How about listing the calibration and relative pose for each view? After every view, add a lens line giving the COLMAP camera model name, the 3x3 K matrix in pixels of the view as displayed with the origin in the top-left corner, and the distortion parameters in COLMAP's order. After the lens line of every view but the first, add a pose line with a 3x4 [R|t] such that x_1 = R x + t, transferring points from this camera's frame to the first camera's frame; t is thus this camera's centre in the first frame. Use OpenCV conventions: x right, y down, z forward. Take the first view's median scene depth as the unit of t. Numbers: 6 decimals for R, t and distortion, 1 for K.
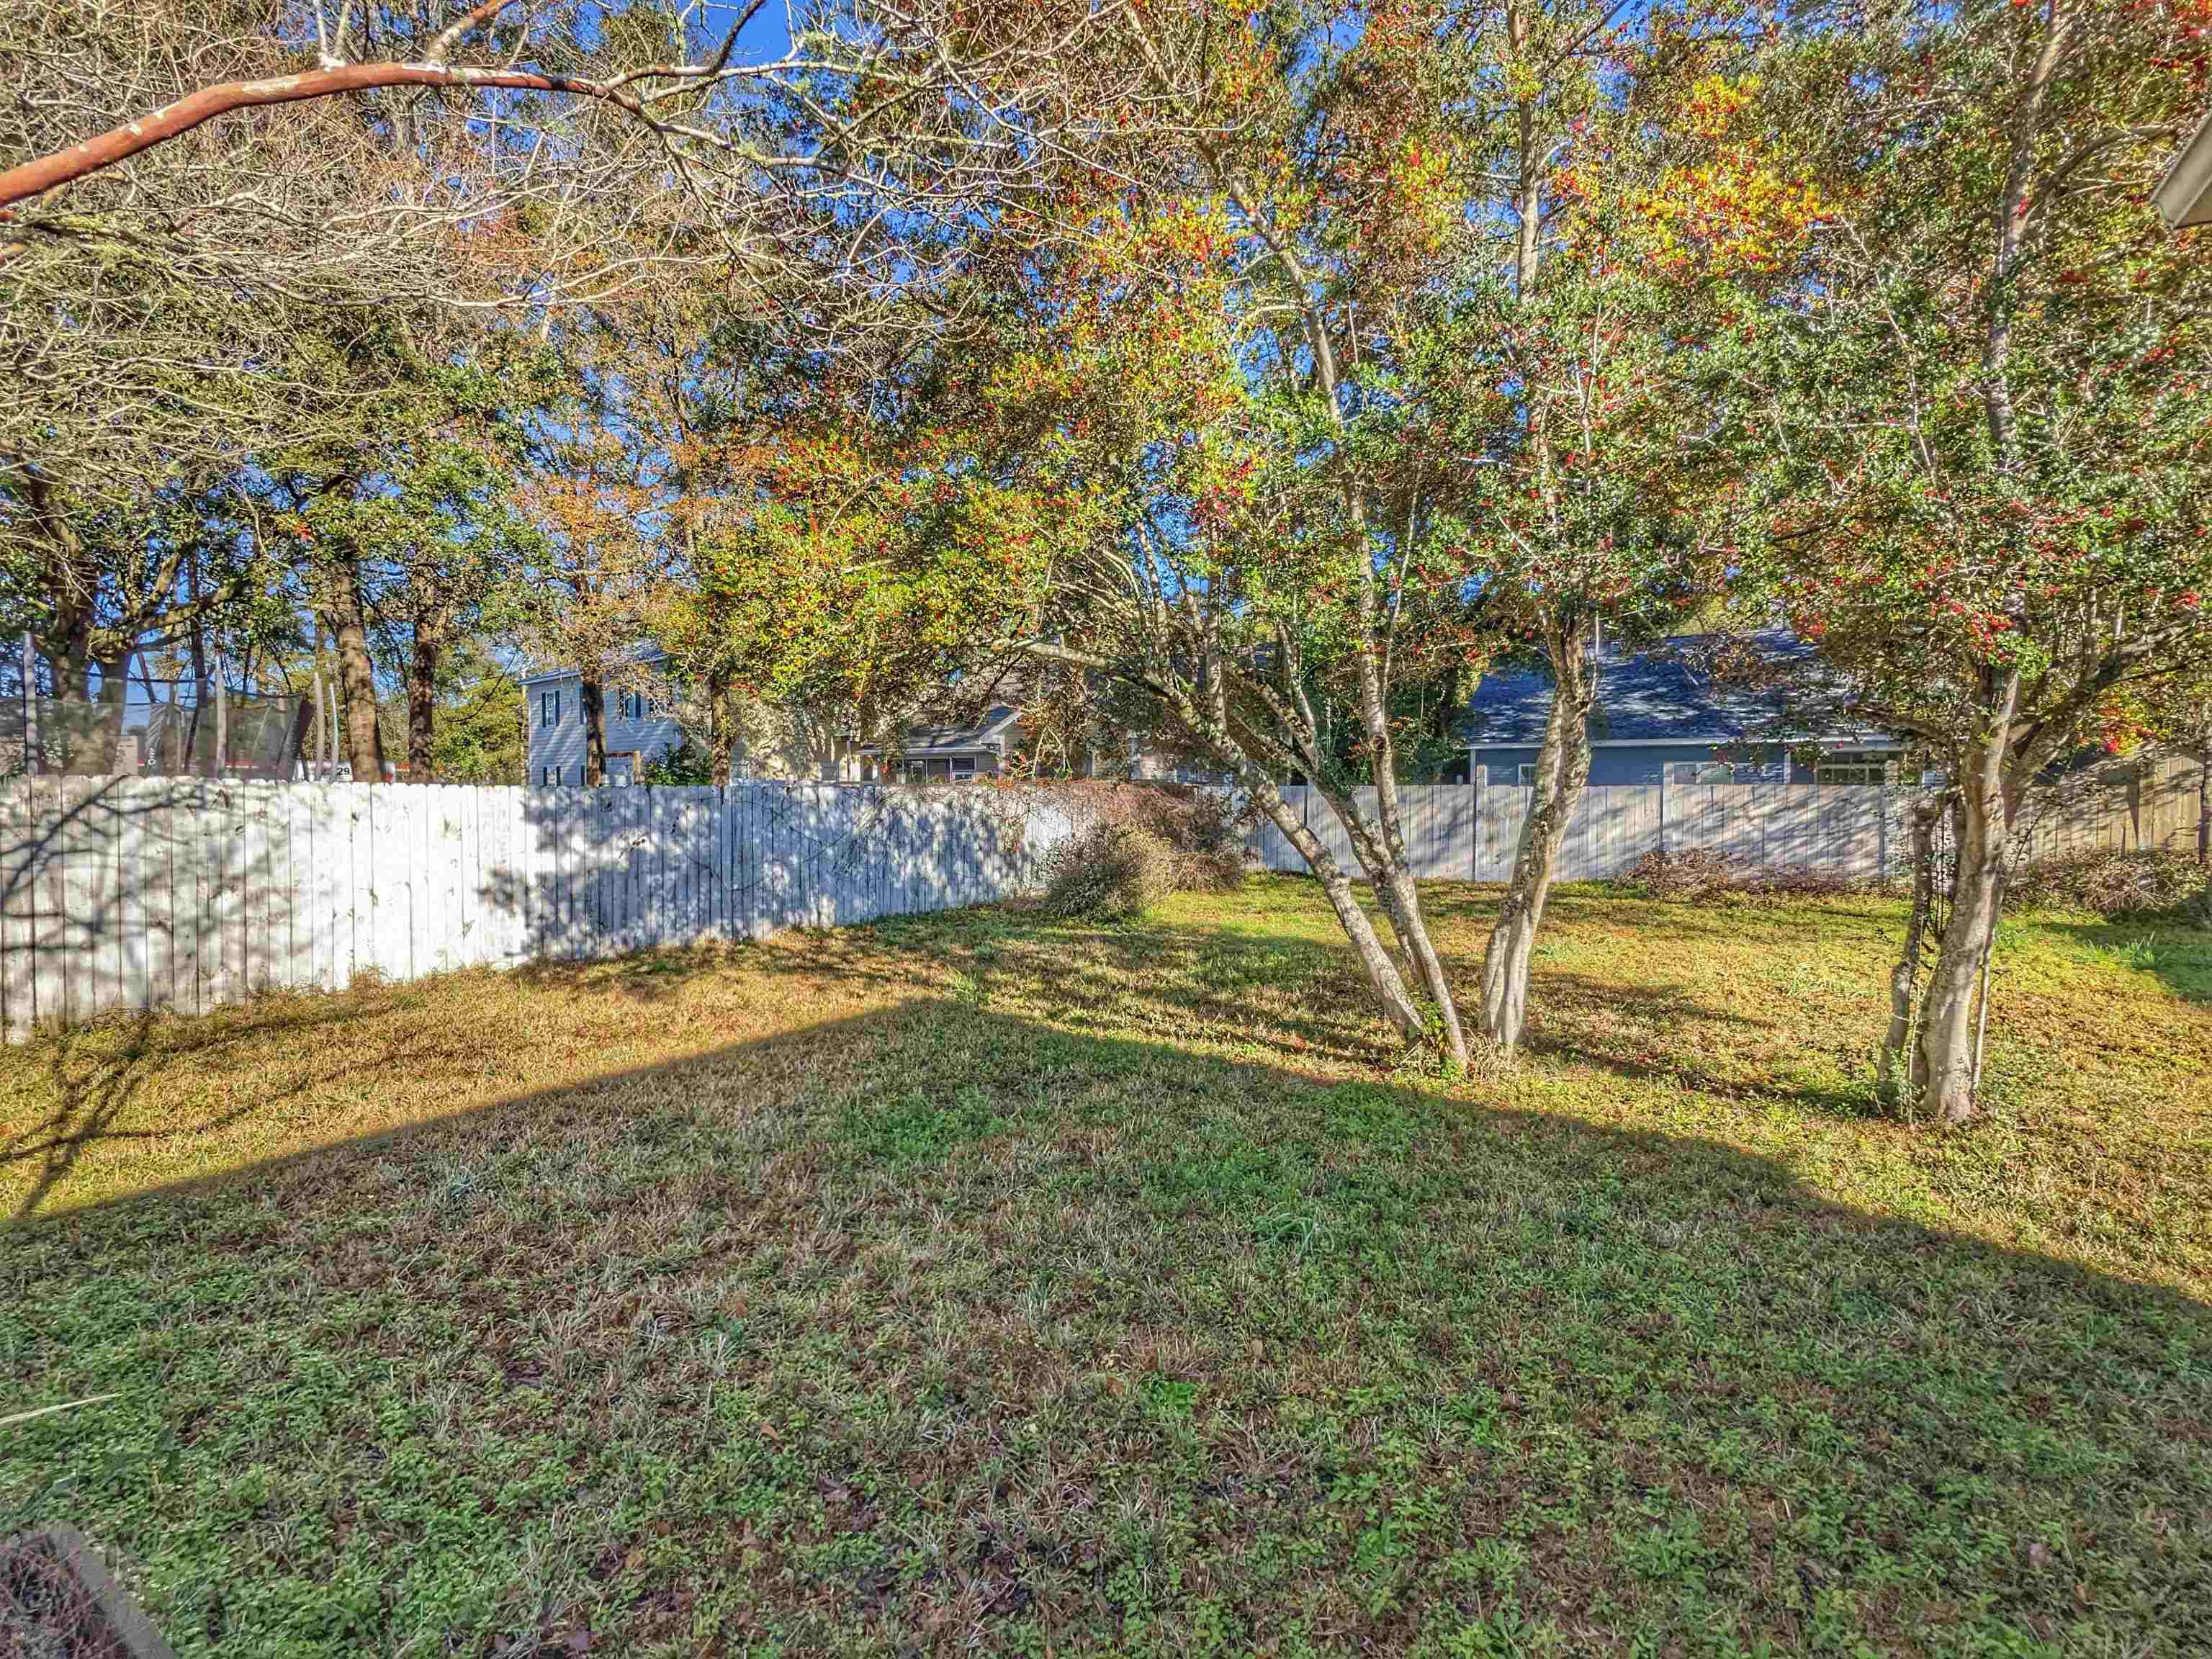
lens RADIAL K [[1063.5, 0, 1104.8], [0, 1063.5, 822.0], [0, 0, 1]] dist [0.003796, -0.000703]
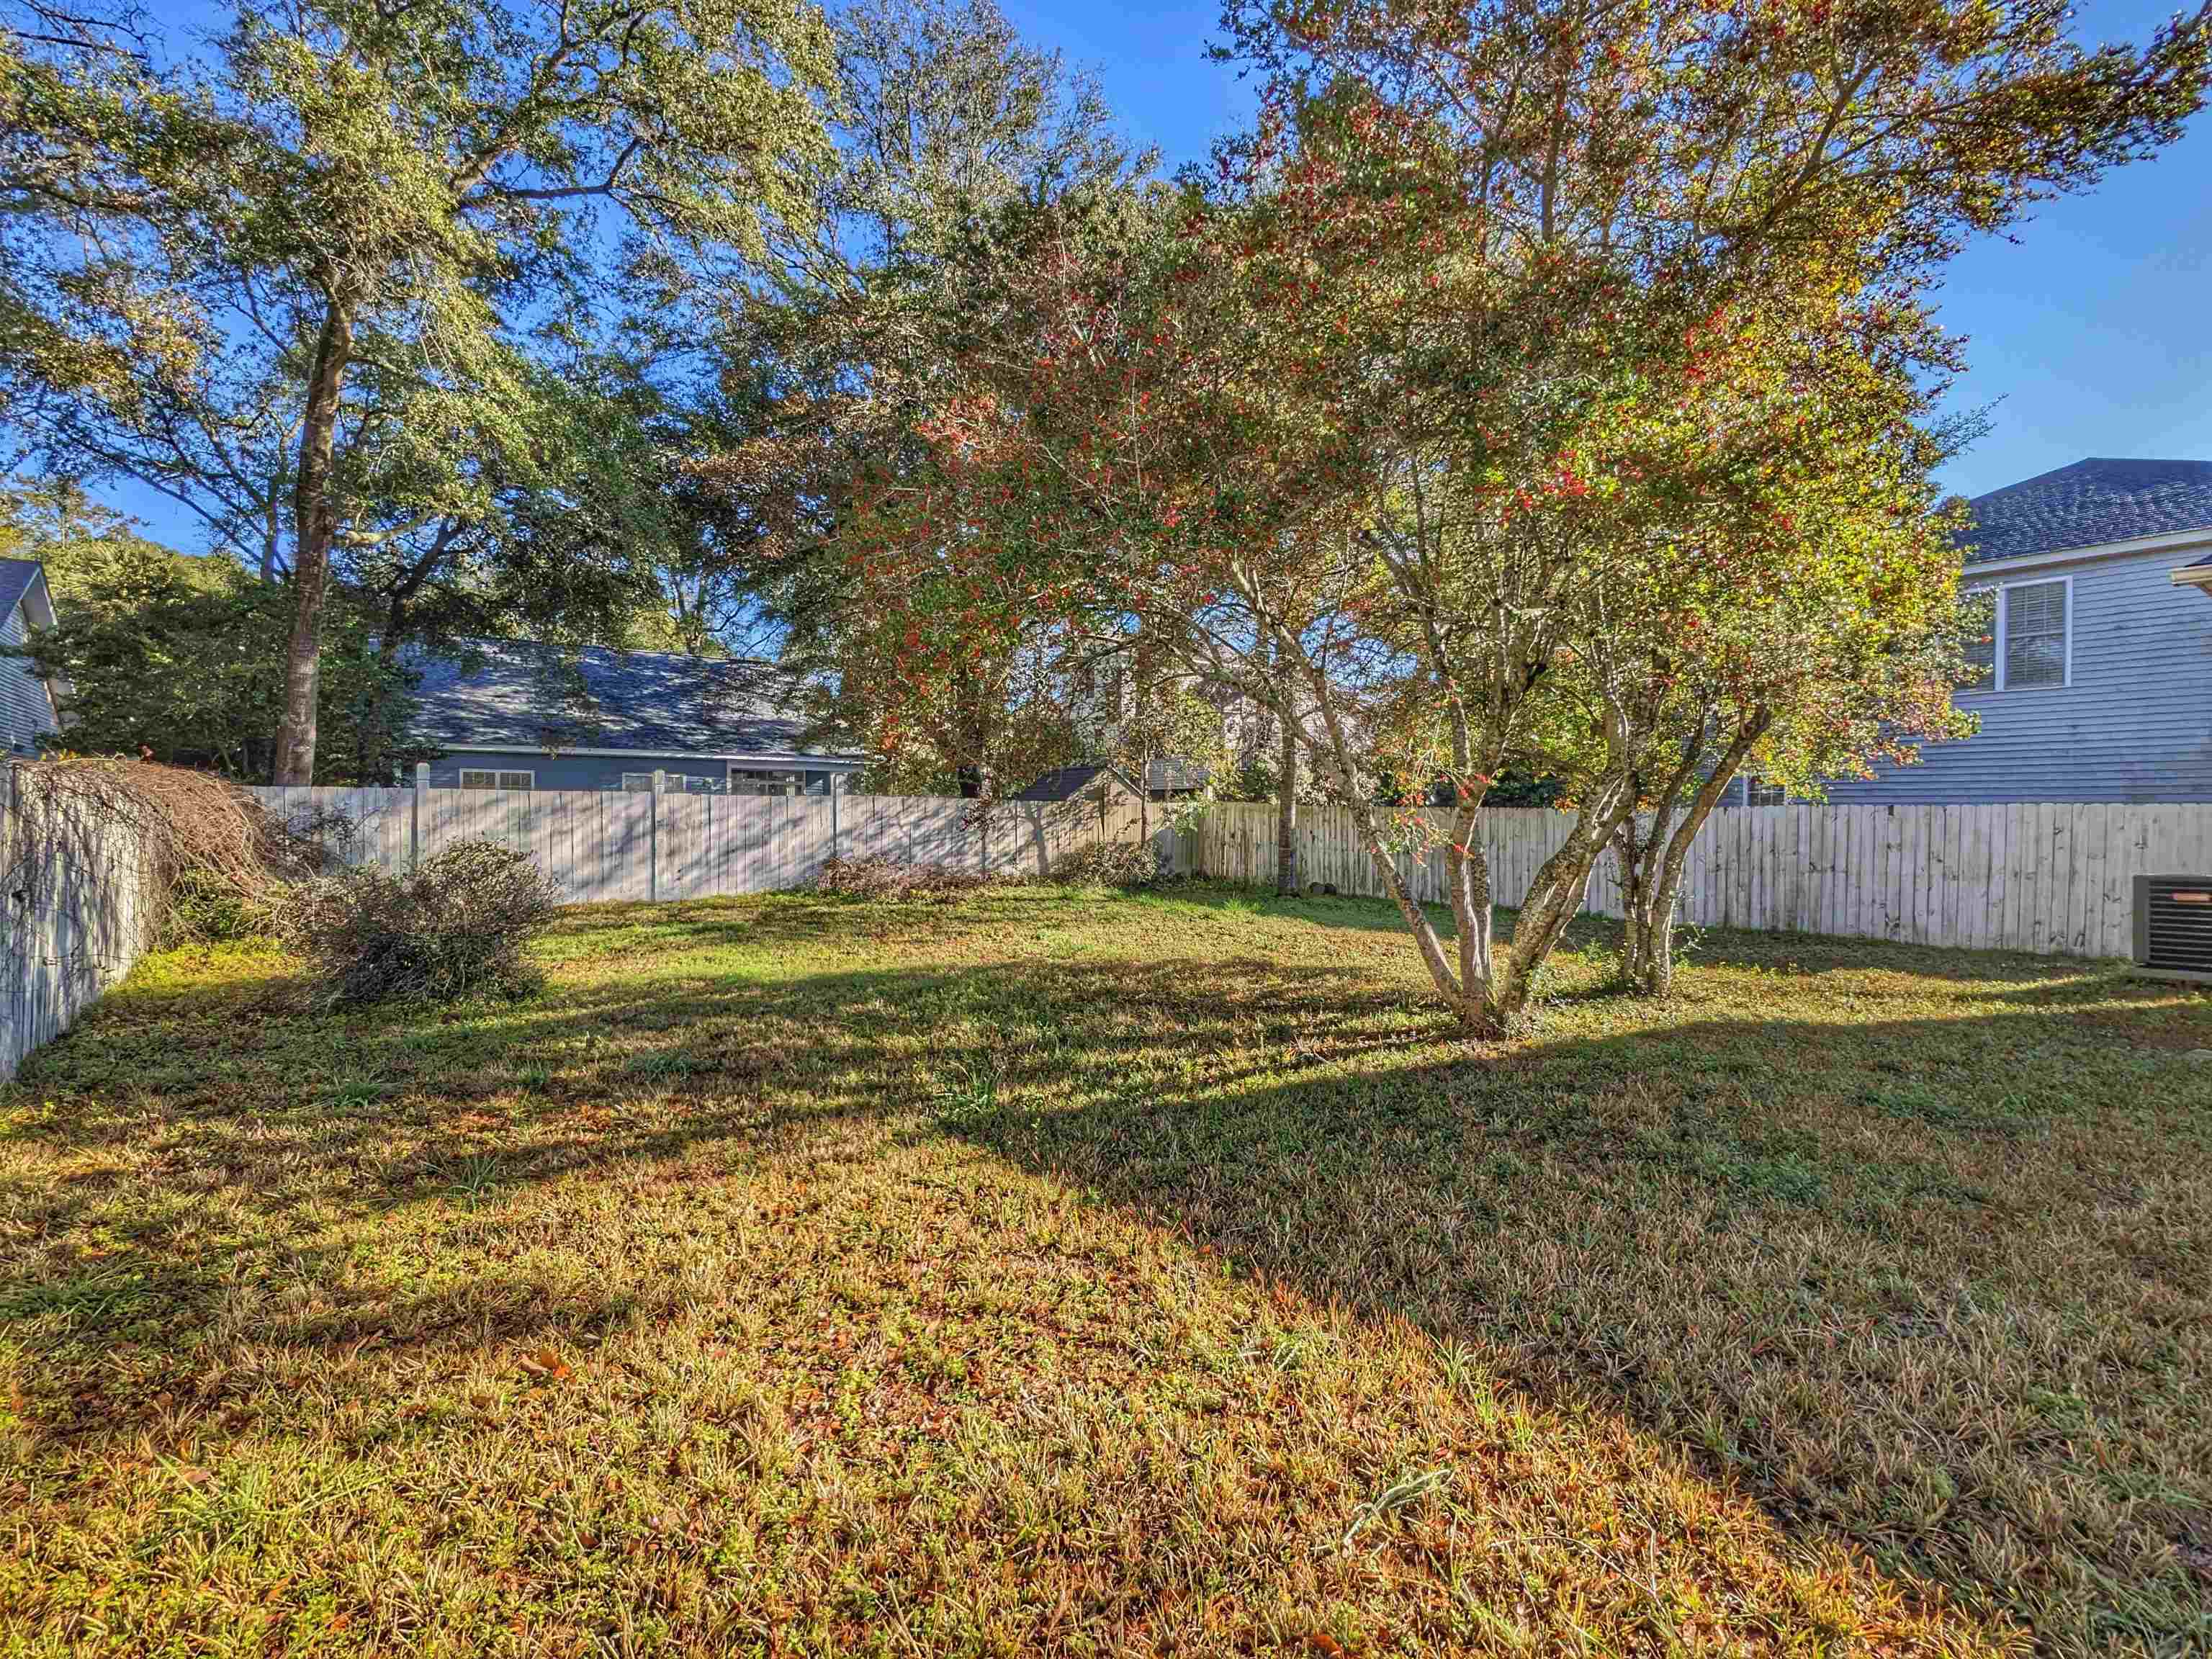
lens RADIAL K [[1063.5, 0, 1105.2], [0, 1063.5, 827.5], [0, 0, 1]] dist [0.003796, -0.000703]
pose [[0.422055, -0.012908, 0.906478, -0.297965], [0.018282, 0.999816, 0.005725, -0.003911], [-0.906386, 0.014155, 0.422213, 0.288505]]
